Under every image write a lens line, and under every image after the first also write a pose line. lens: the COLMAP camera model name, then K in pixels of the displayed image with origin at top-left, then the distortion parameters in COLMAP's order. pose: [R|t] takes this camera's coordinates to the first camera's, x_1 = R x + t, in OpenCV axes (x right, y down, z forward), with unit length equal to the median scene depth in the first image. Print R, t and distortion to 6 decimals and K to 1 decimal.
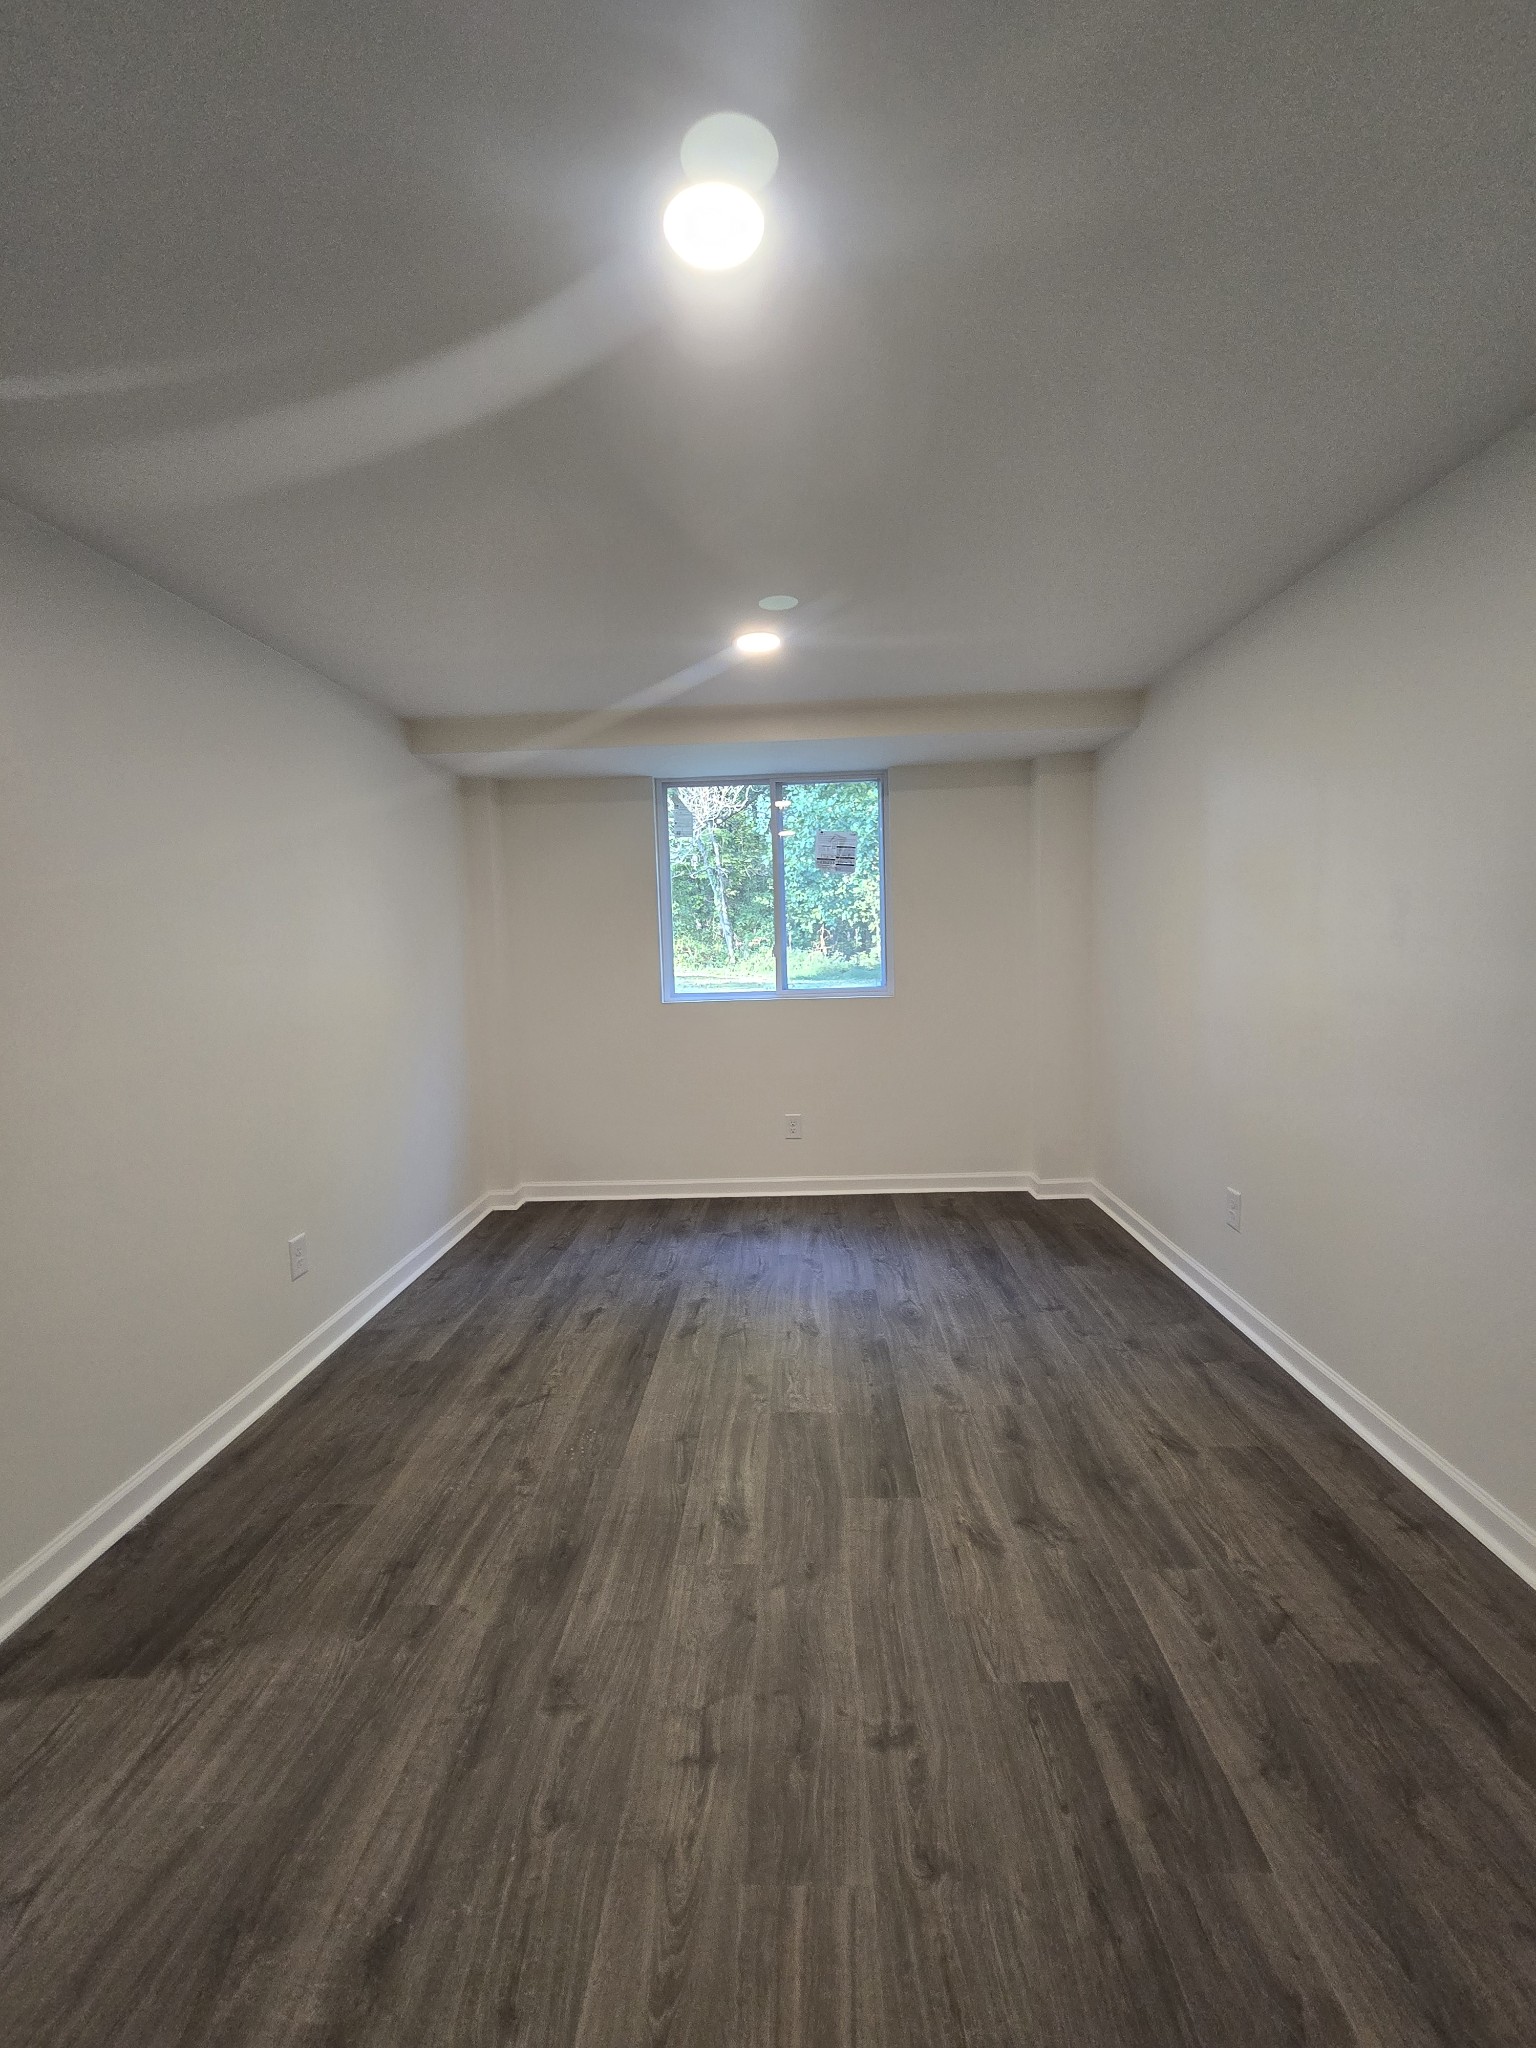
lens RADIAL K [[838.6, 0, 768.0], [0, 838.6, 1024.0], [0, 0, 1]] dist [-0.002183, -0.000360]
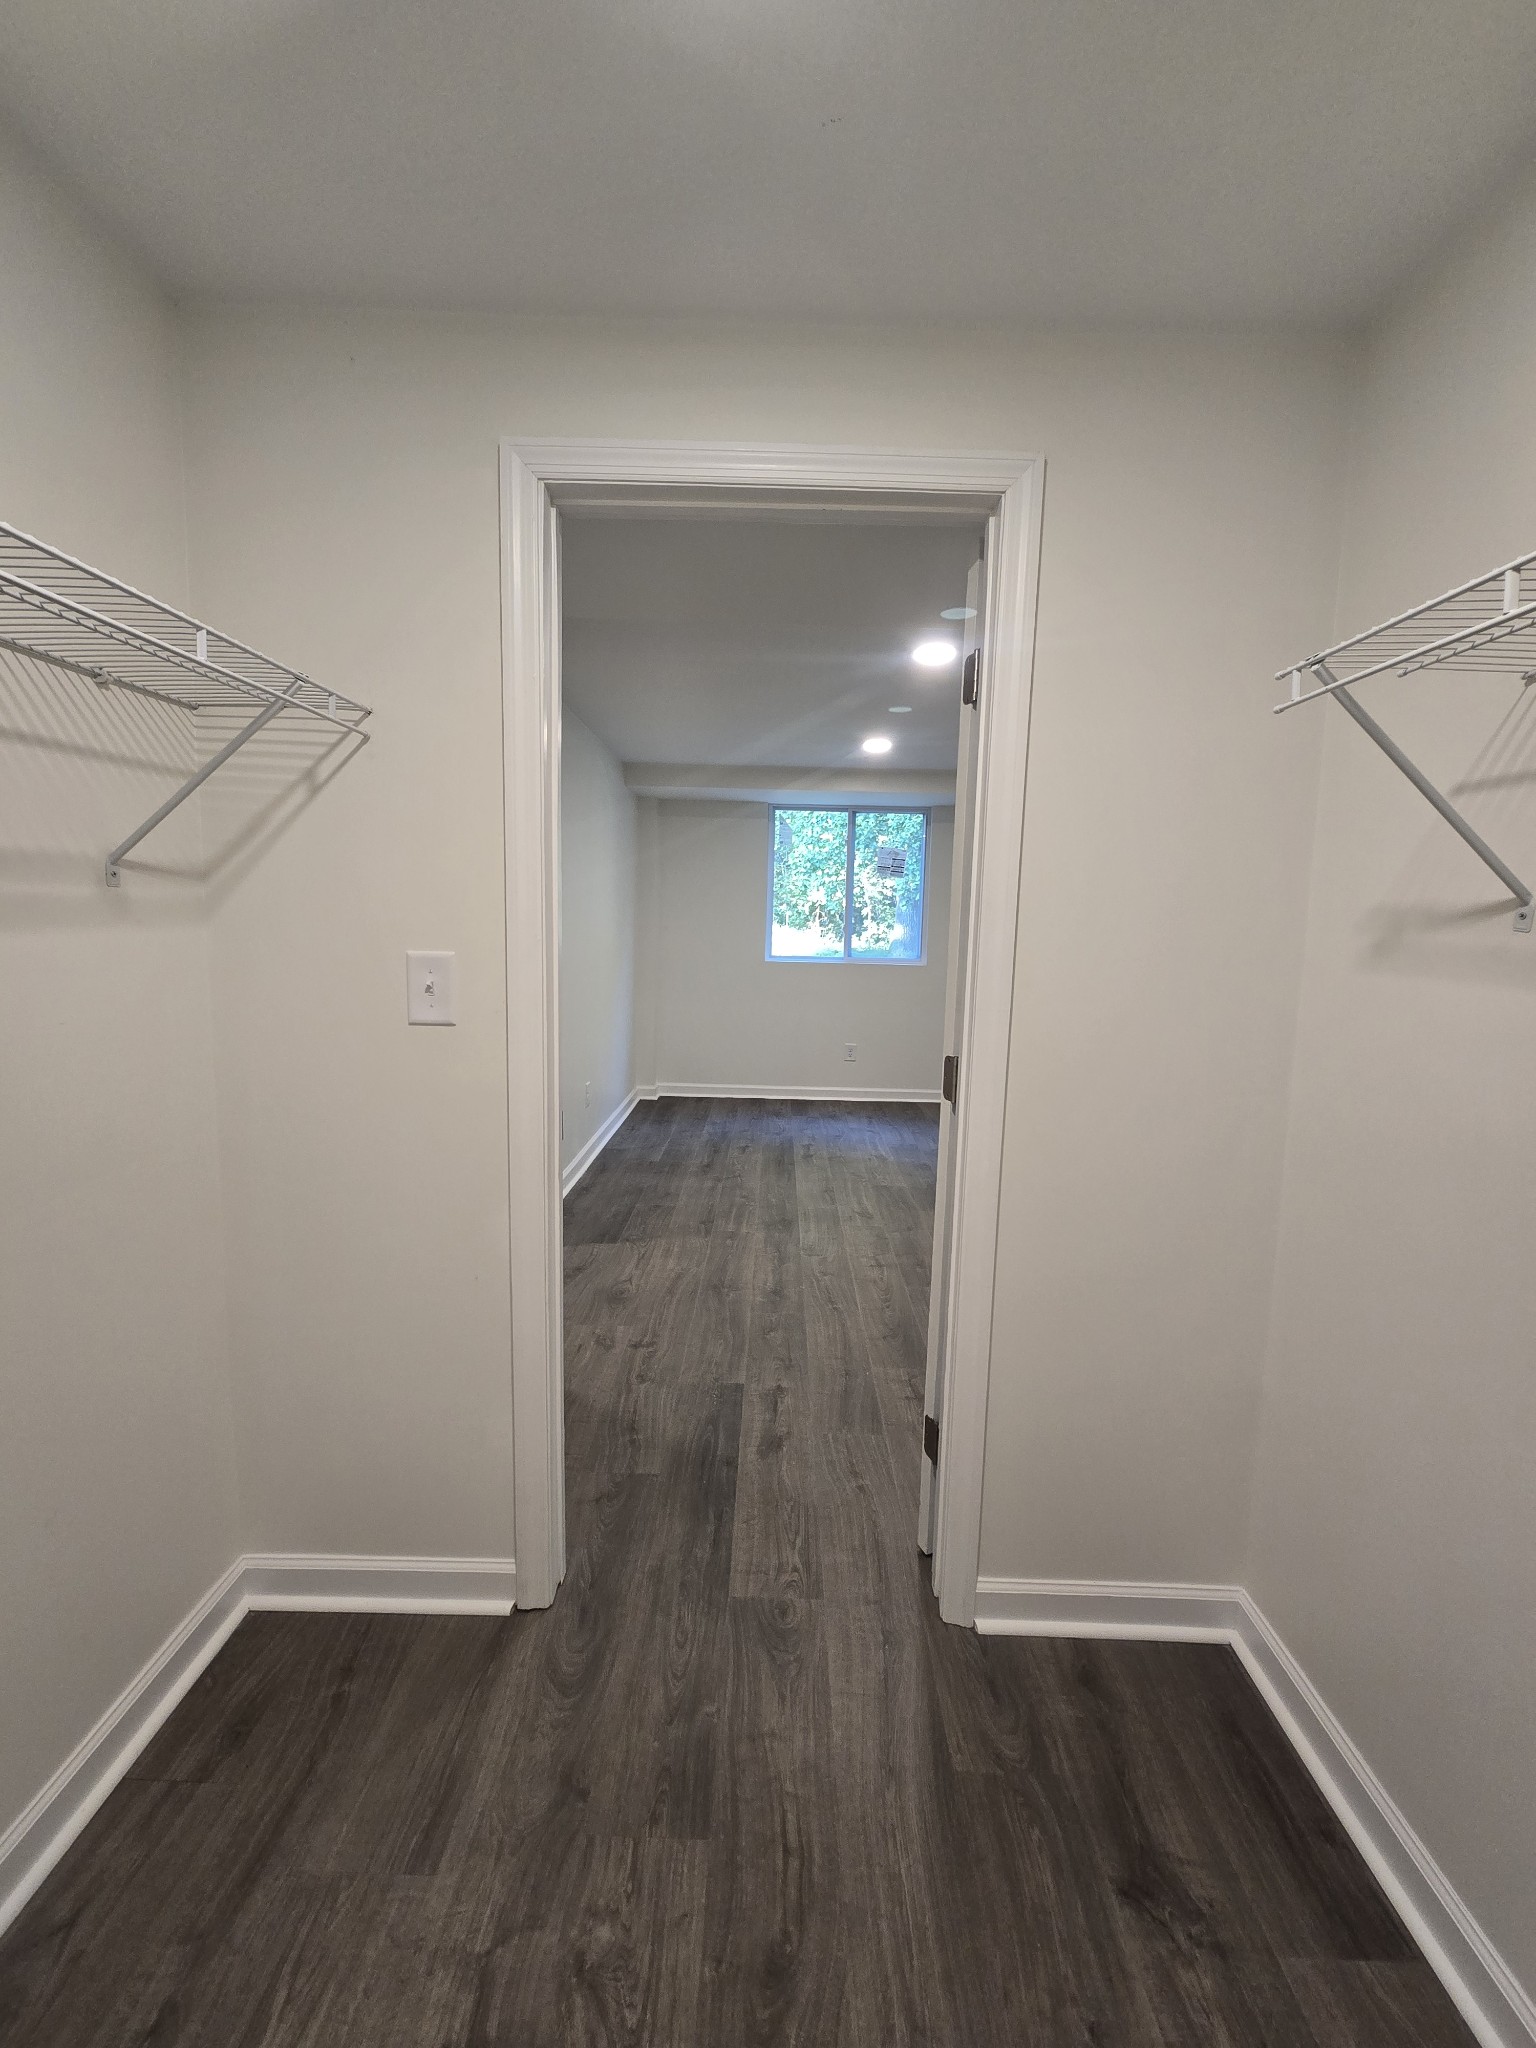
lens RADIAL K [[838.6, 0, 768.0], [0, 838.6, 1024.0], [0, 0, 1]] dist [-0.002183, -0.000360]
pose [[0.998174, 0.051986, 0.030749, -0.374905], [-0.052747, 0.998308, 0.024470, 0.108985], [-0.029425, -0.026048, 0.999228, -1.019178]]
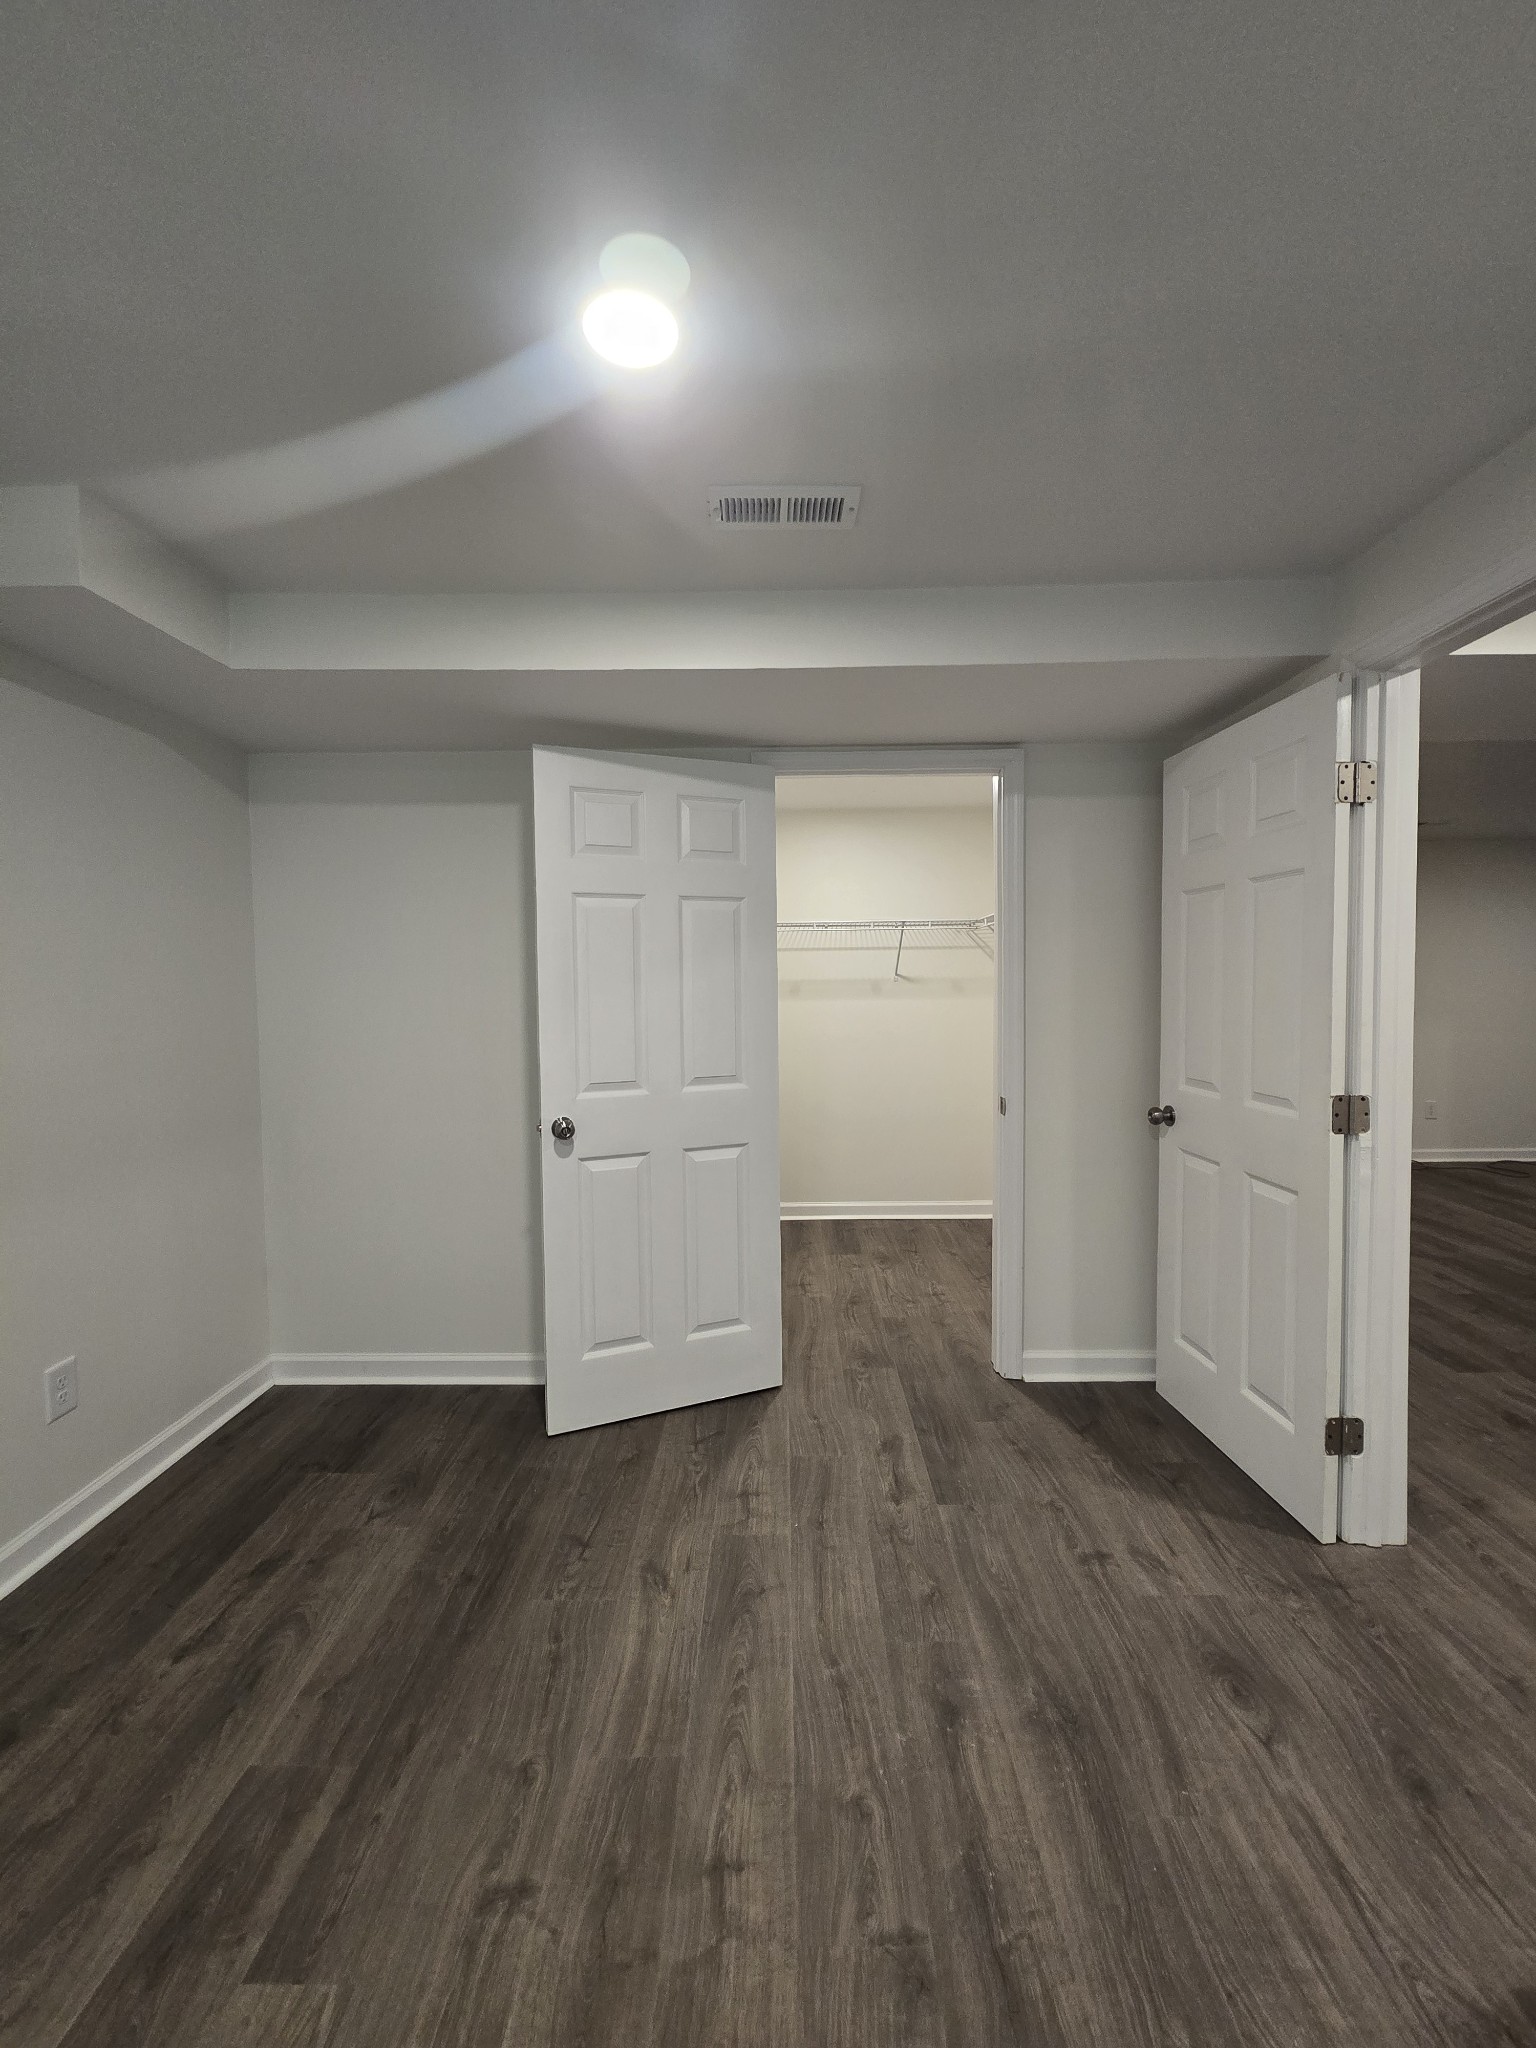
lens RADIAL K [[838.6, 0, 768.0], [0, 838.6, 1024.0], [0, 0, 1]] dist [-0.002183, -0.000360]
pose [[-0.999067, 0.038774, -0.019037, -0.110851], [0.035597, 0.988700, 0.145620, -0.134800], [0.024468, 0.144806, -0.989157, 1.327373]]
